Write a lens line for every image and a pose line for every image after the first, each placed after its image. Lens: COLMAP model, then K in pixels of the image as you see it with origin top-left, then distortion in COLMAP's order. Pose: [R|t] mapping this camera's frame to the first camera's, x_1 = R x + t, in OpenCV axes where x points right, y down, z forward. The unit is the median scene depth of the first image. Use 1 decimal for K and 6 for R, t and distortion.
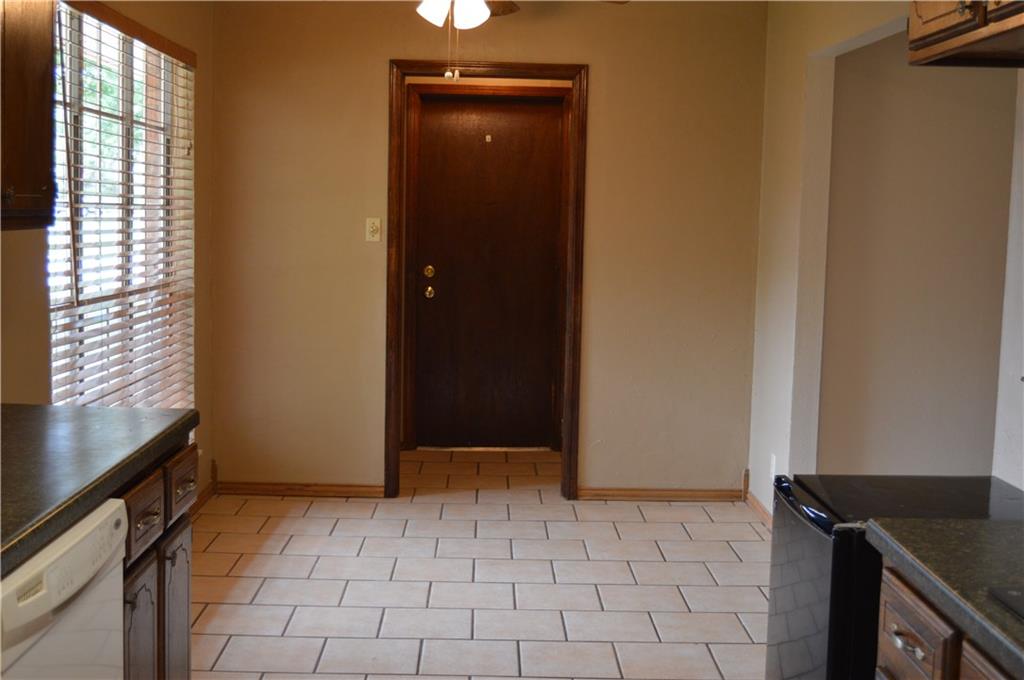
lens RADIAL K [[1239.1, 0, 505.6], [0, 1239.1, 336.7], [0, 0, 1]] dist [-0.065386, 0.000000]
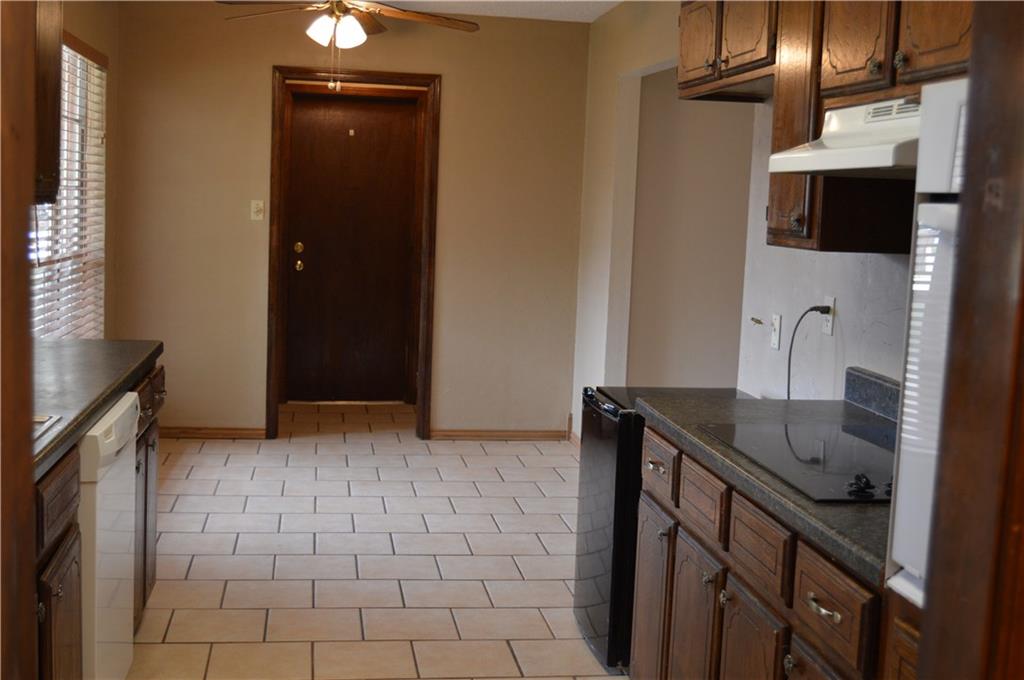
lens RADIAL K [[1239.1, 0, 515.9], [0, 1239.1, 342.4], [0, 0, 1]] dist [-0.065386, 0.000000]
pose [[0.990030, 0.002127, 0.140842, -0.031138], [-0.004422, 0.999862, 0.015983, 0.020548], [-0.140789, -0.016446, 0.989903, -0.210008]]
